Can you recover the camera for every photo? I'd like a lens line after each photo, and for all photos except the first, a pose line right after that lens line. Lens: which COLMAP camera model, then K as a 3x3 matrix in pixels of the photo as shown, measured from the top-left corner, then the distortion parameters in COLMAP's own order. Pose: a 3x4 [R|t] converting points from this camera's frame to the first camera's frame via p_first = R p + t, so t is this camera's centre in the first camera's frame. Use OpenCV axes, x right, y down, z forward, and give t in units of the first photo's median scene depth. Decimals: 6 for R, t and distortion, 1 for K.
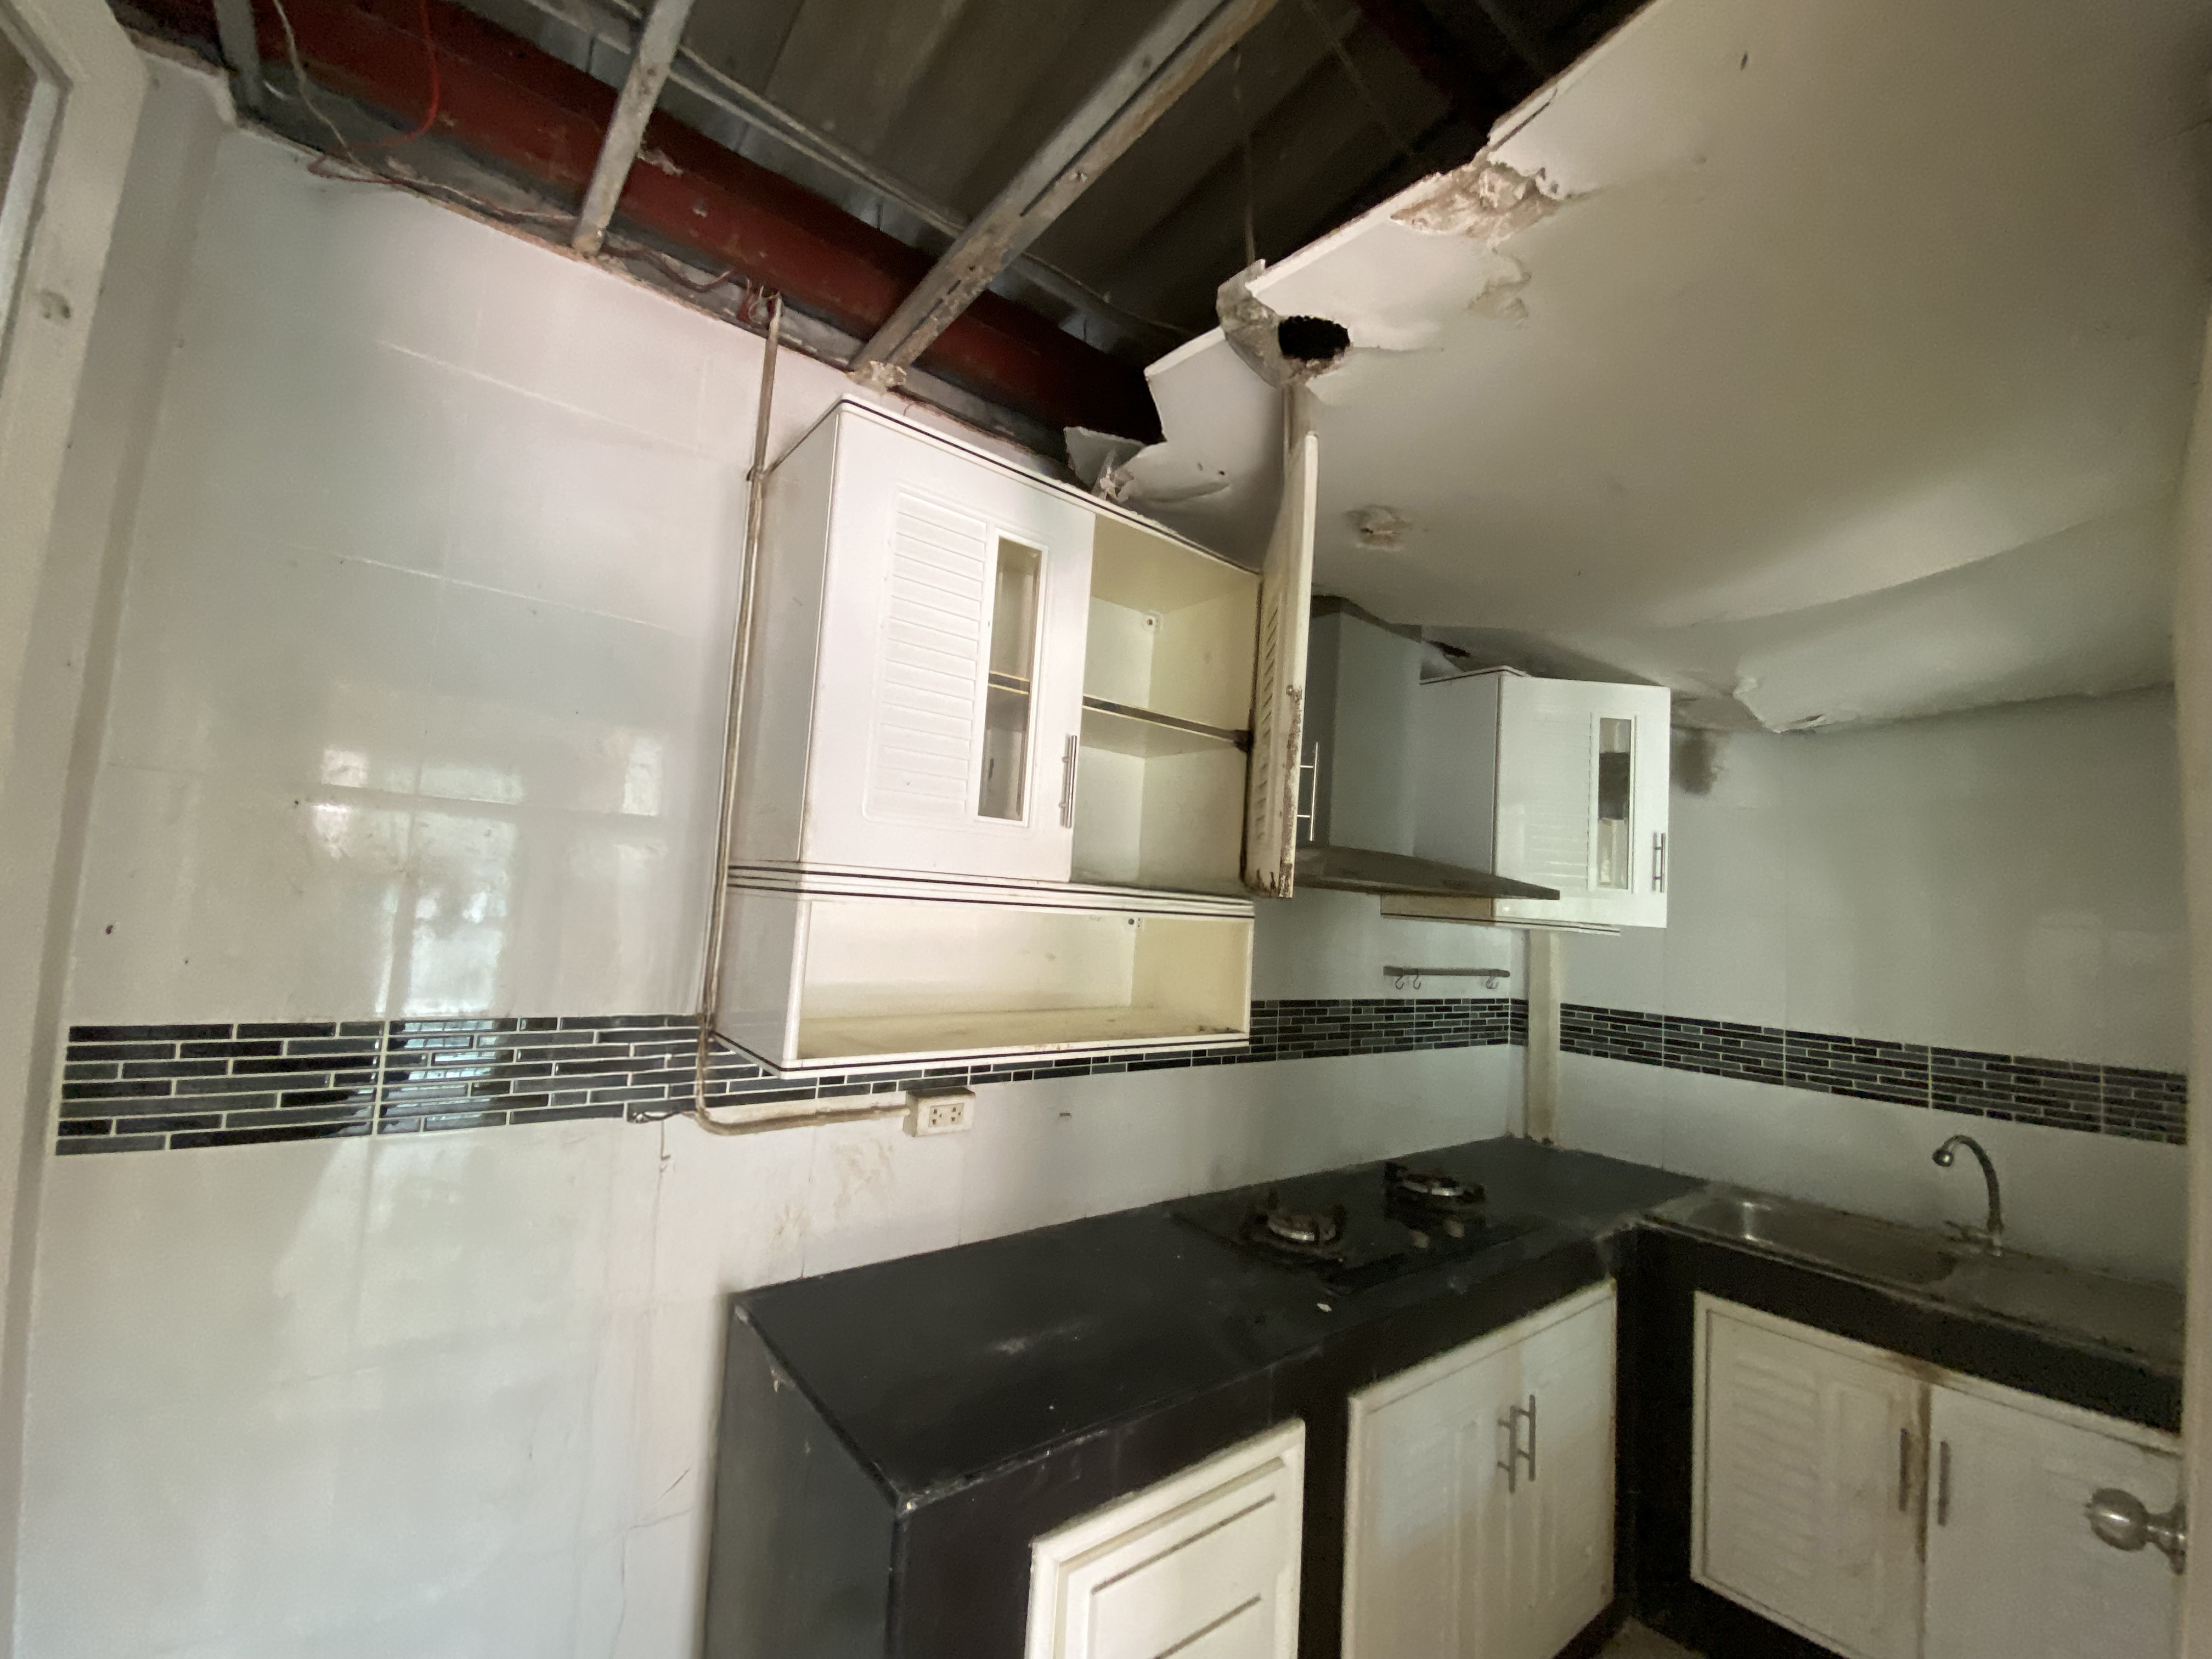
lens RADIAL K [[911.9, 0, 1113.7], [0, 911.9, 833.0], [0, 0, 1]] dist [0.007776, -0.009443]
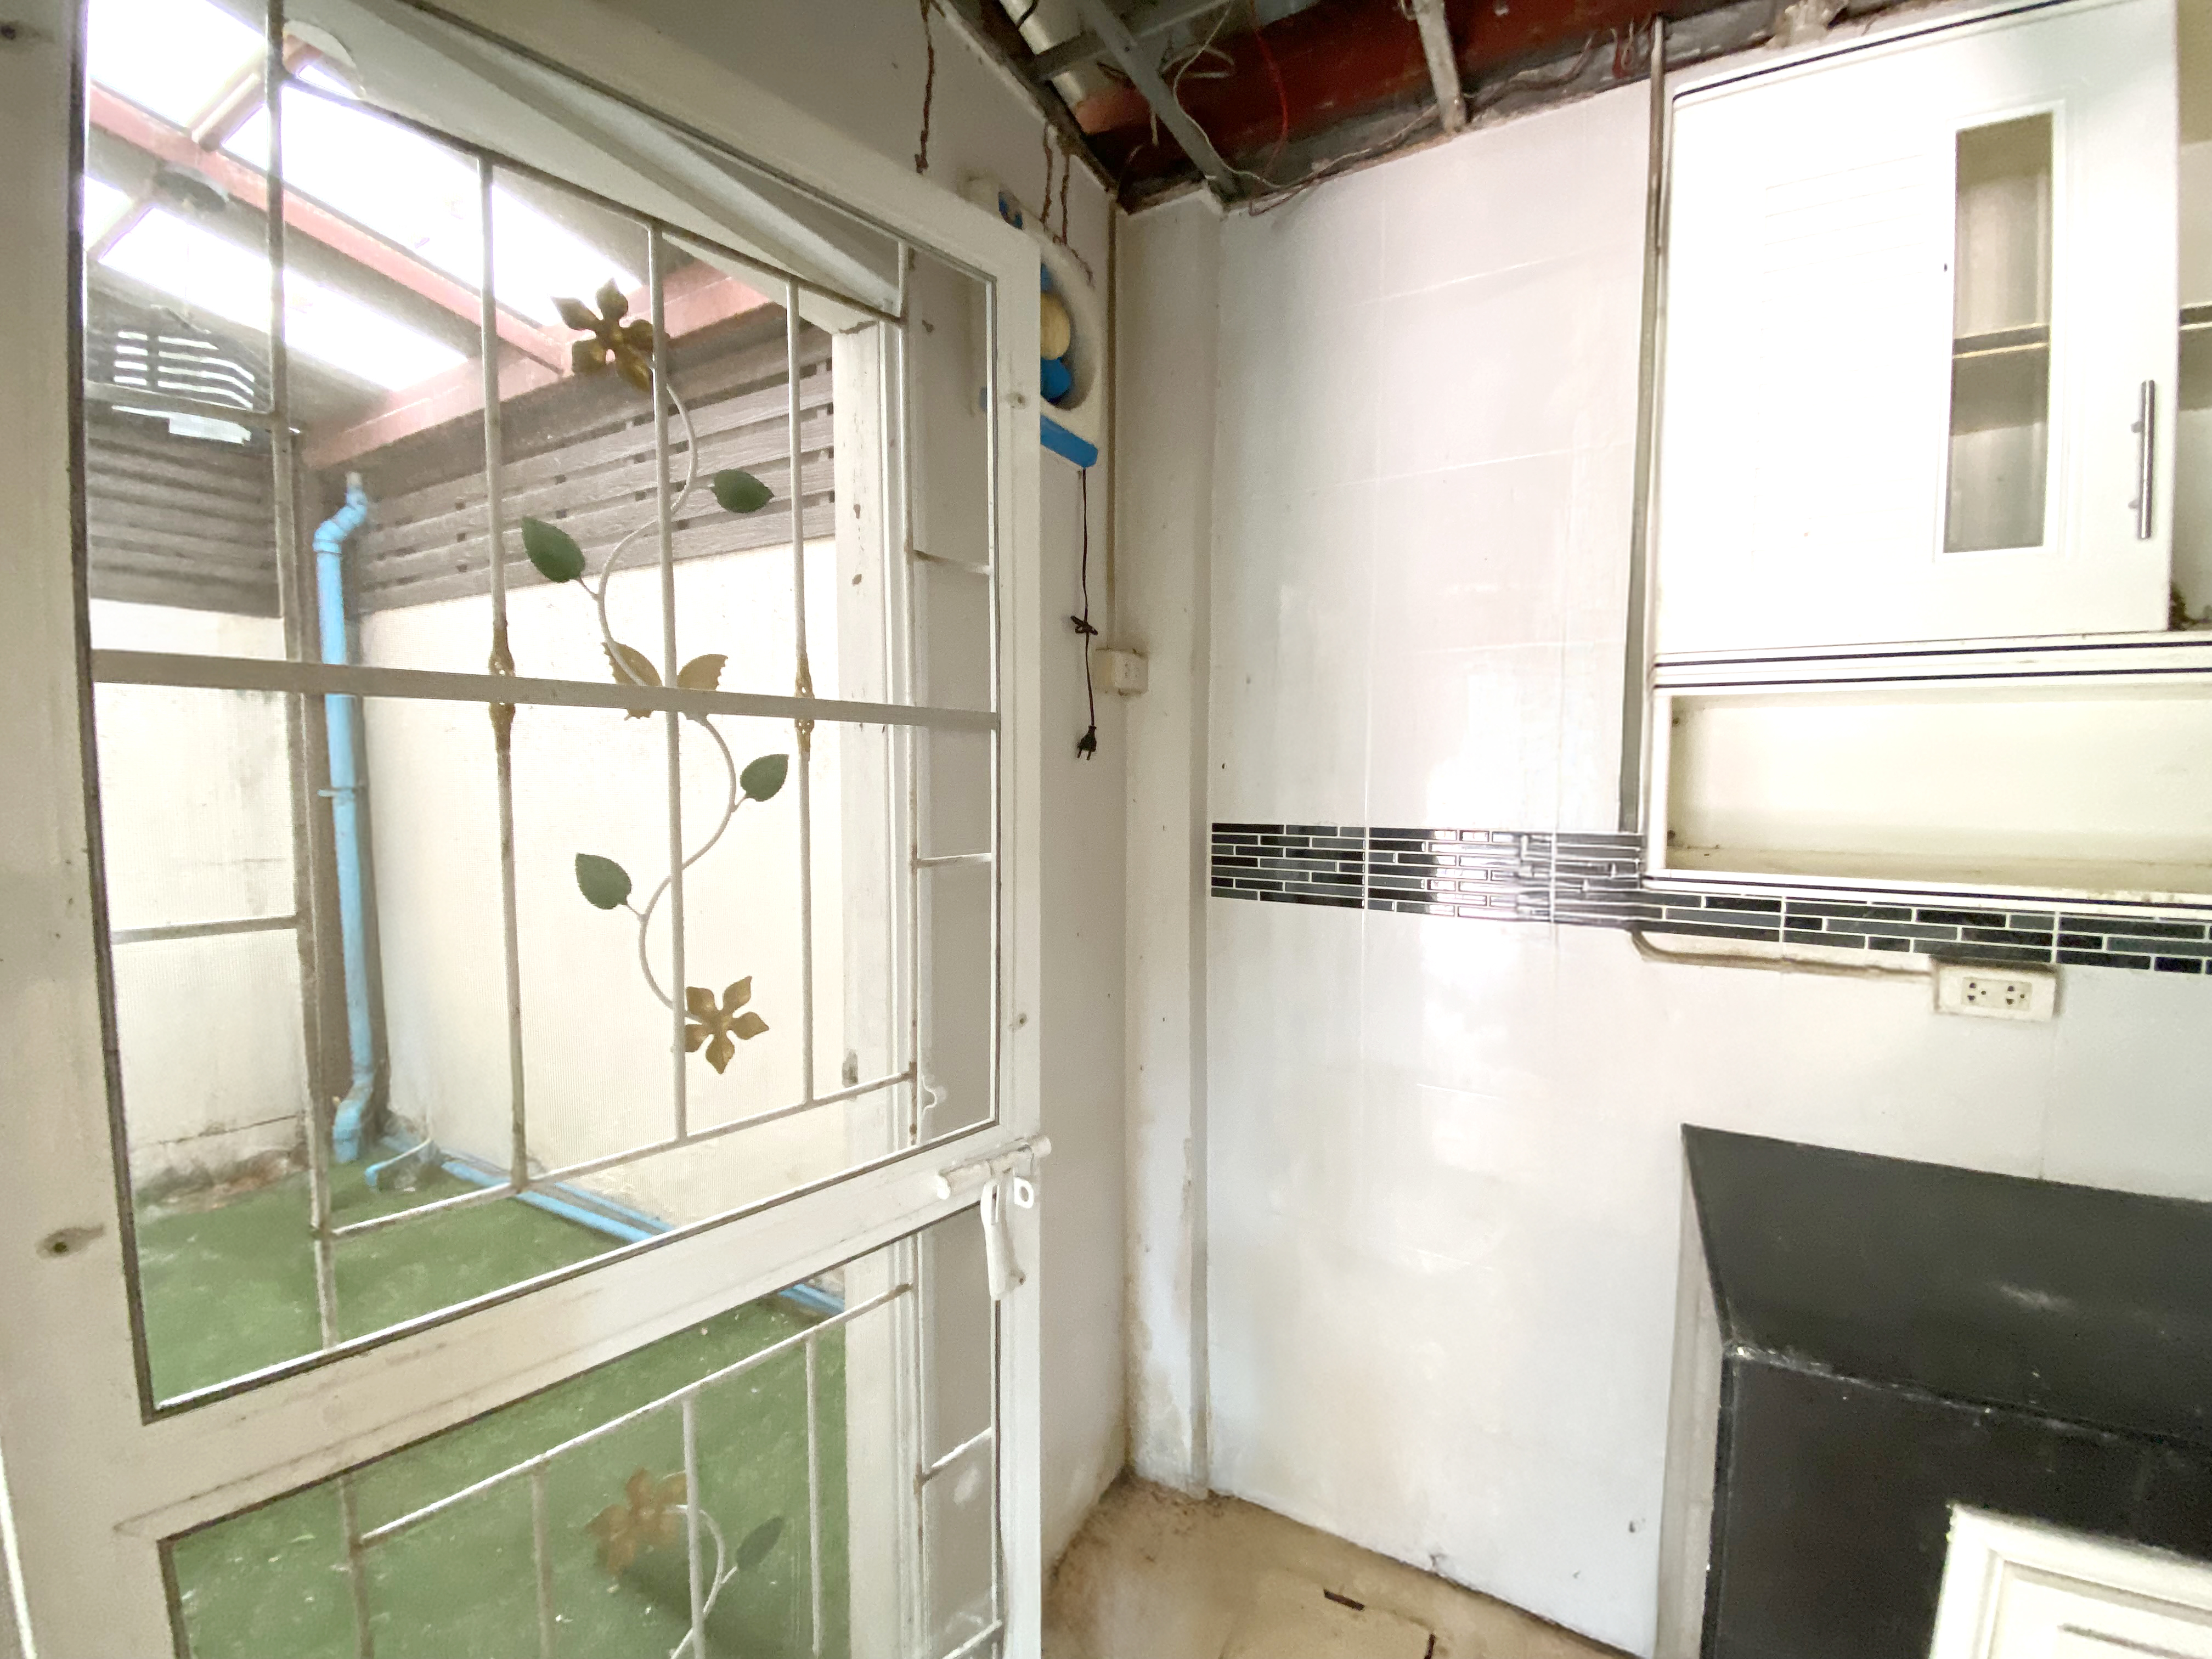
lens RADIAL K [[911.9, 0, 1088.0], [0, 911.9, 835.2], [0, 0, 1]] dist [0.007776, -0.009443]
pose [[0.381562, 0.008332, -0.924306, 0.249791], [0.099059, 0.993832, 0.049851, 0.094252], [0.919020, -0.110582, 0.378383, 0.098500]]
